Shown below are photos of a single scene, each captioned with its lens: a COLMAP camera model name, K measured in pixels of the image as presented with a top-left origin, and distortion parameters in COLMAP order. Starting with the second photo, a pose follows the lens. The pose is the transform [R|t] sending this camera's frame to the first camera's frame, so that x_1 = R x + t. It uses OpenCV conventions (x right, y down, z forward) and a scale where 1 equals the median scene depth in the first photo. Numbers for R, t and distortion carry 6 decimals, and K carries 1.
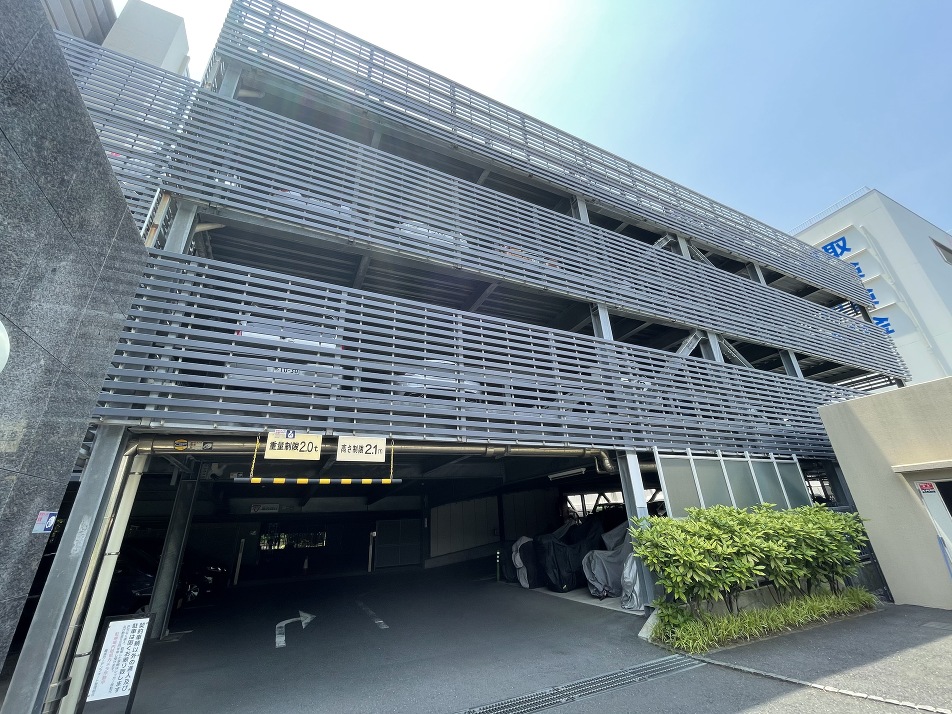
lens RADIAL K [[387.6, 0, 476.0], [0, 387.6, 357.0], [0, 0, 1]] dist [-0.000321, -0.000097]
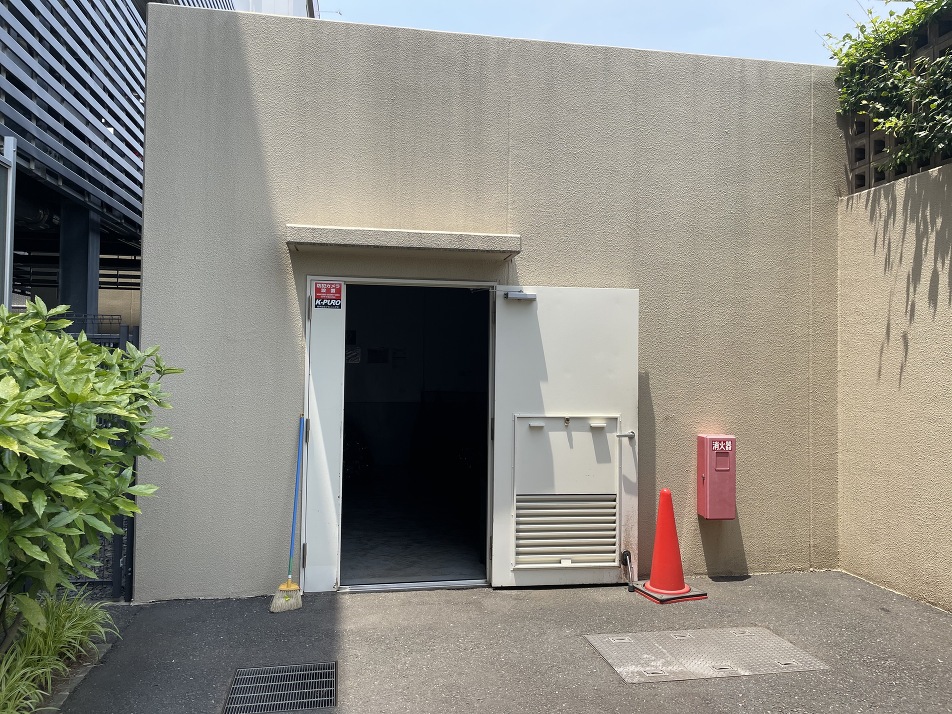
lens RADIAL K [[740.3, 0, 476.0], [0, 740.3, 357.0], [0, 0, 1]] dist [-0.000354, -0.000515]
pose [[0.268710, 0.056372, 0.961570, 0.558975], [-0.410941, 0.909584, 0.061513, 0.294484], [-0.871162, -0.411678, 0.267580, 0.685076]]
